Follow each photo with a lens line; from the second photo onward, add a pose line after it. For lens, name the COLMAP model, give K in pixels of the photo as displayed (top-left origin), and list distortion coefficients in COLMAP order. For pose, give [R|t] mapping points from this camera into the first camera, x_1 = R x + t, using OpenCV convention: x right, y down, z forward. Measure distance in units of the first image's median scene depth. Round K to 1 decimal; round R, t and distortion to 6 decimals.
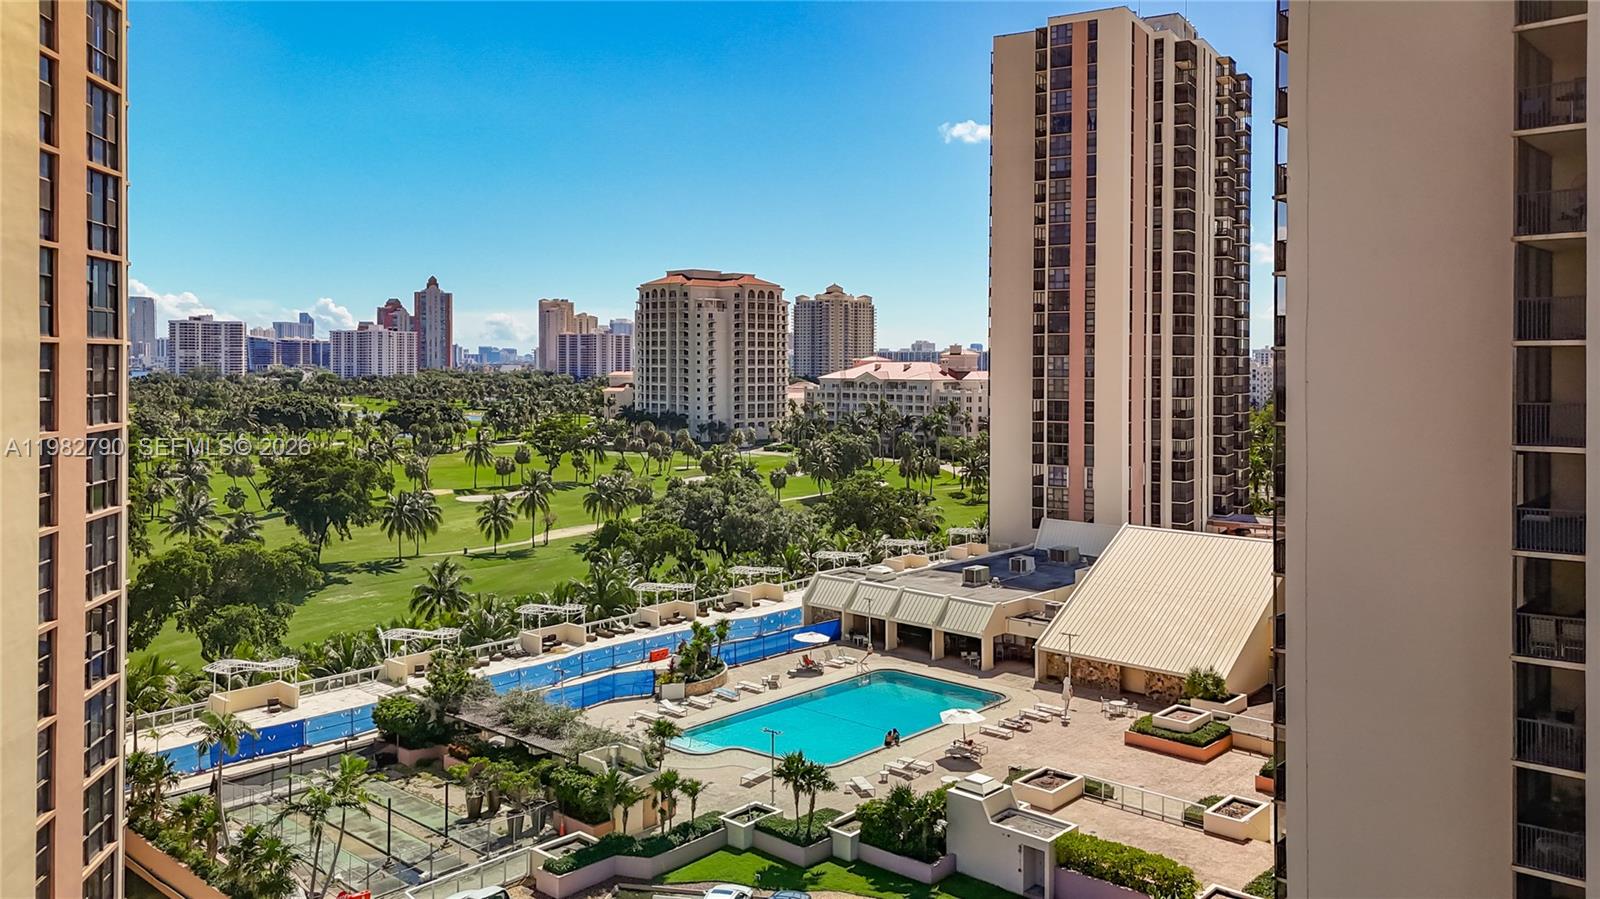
lens RADIAL K [[1193.3, 0, 800.4], [0, 1193.3, 336.5], [0, 0, 1]] dist [0.064976, 0.001403]
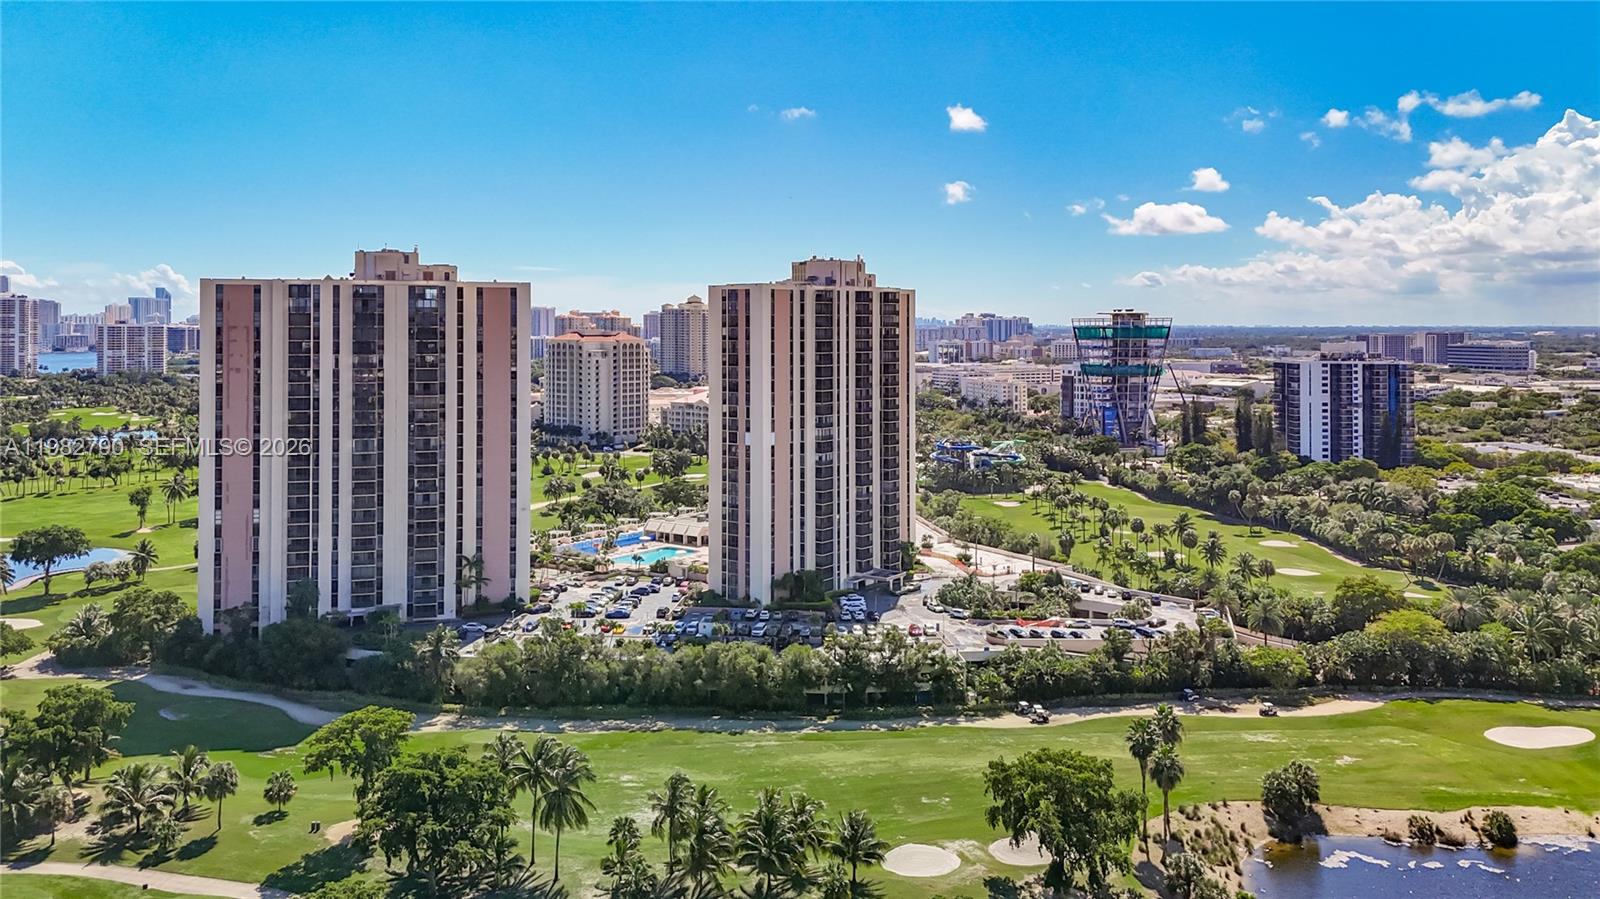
lens RADIAL K [[1134.4, 0, 800.0], [0, 1134.4, 319.4], [0, 0, 1]] dist [0.002192, -0.000761]
pose [[0.993638, -0.004499, 0.112534, 0.017967], [0.004159, 0.999986, 0.003251, -0.074453], [-0.112547, -0.002762, 0.993643, -0.448591]]
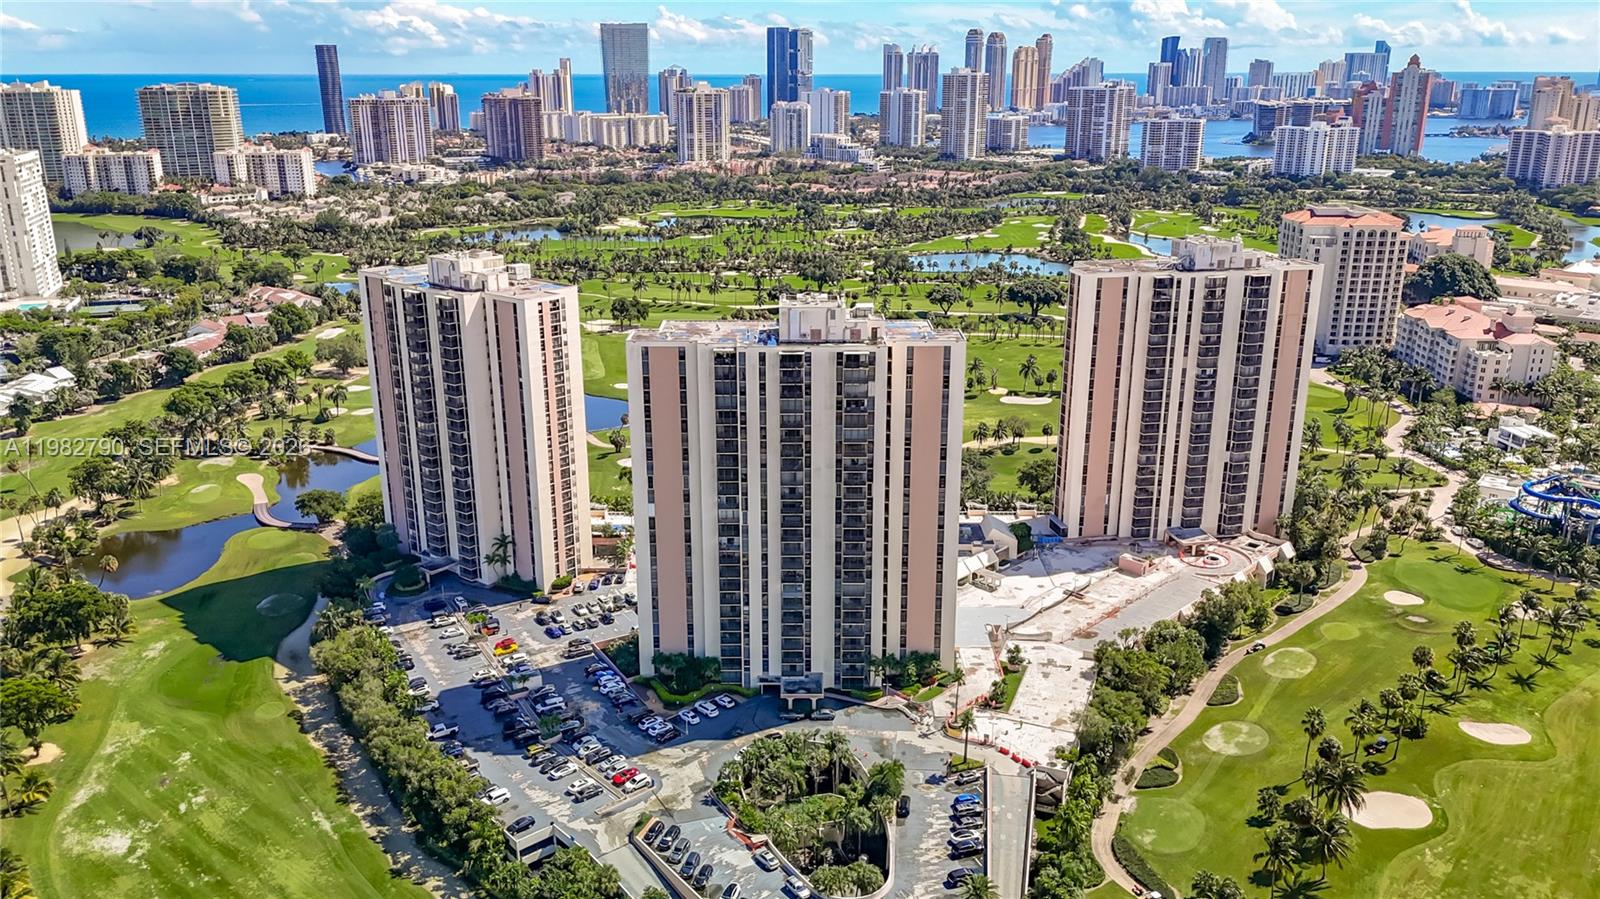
lens RADIAL K [[1151.8, 0, 800.0], [0, 1151.8, 449.5], [0, 0, 1]] dist [0.060895, -0.098473]
pose [[0.686434, 0.204545, -0.697832, 0.428509], [0.015240, 0.955368, 0.295024, -0.181287], [0.727033, -0.213150, 0.652680, -0.194509]]
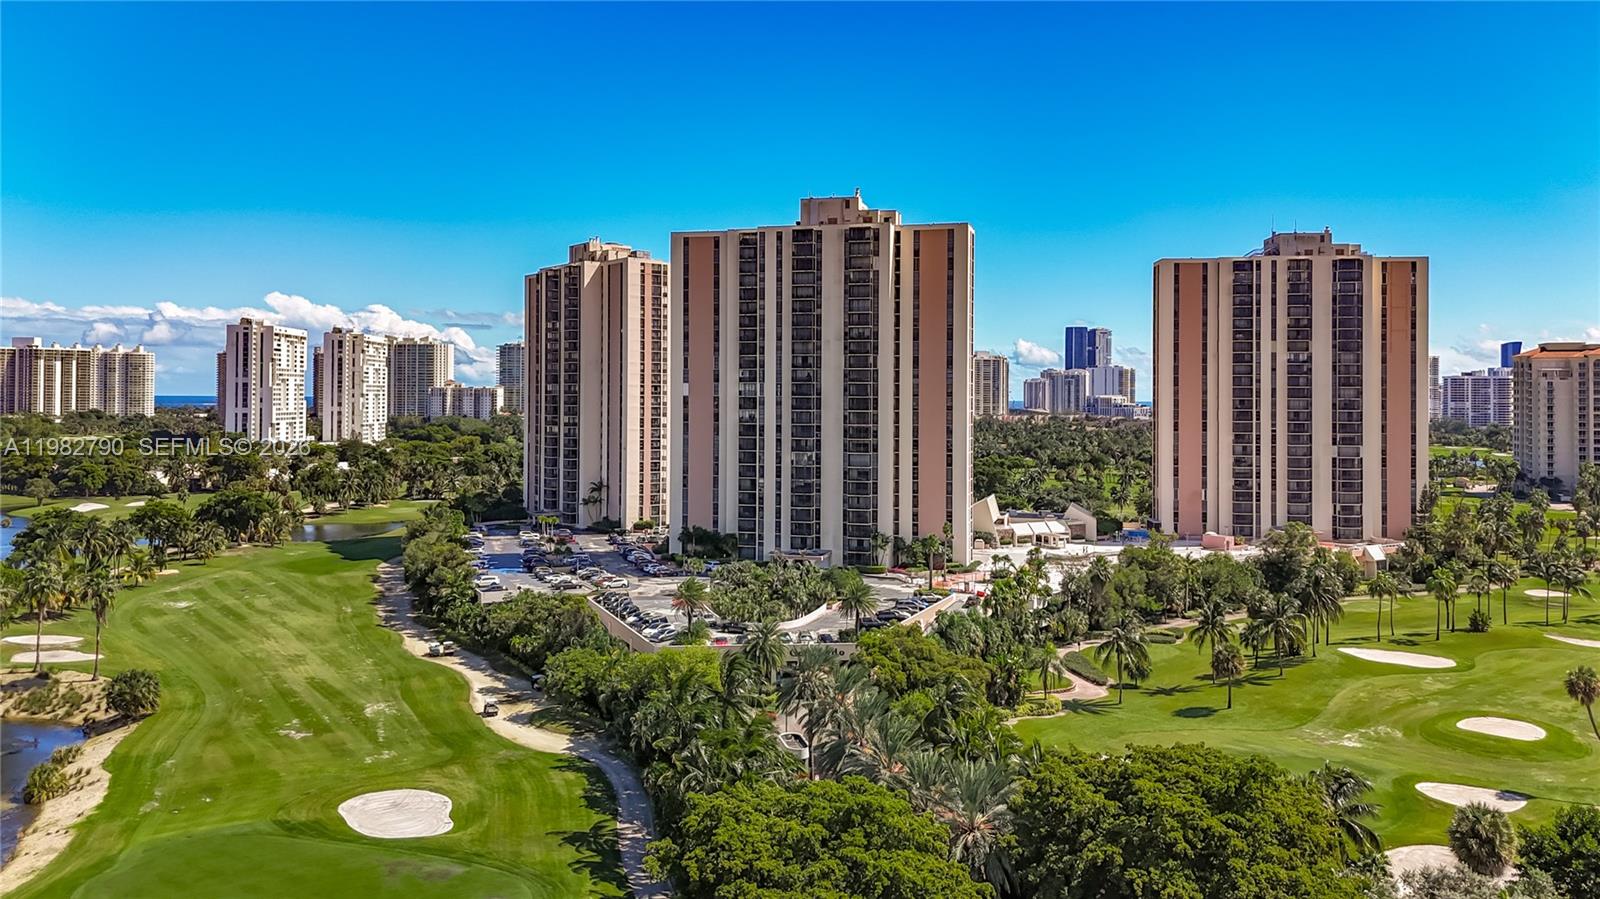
lens RADIAL K [[1137.7, 0, 782.7], [0, 1137.7, 386.6], [0, 0, 1]] dist [0.005135, -0.001753]
pose [[0.465299, -0.009692, -0.885101, 0.537052], [0.010679, 0.999929, -0.005335, -0.016949], [0.885089, -0.006970, 0.465369, -0.135778]]
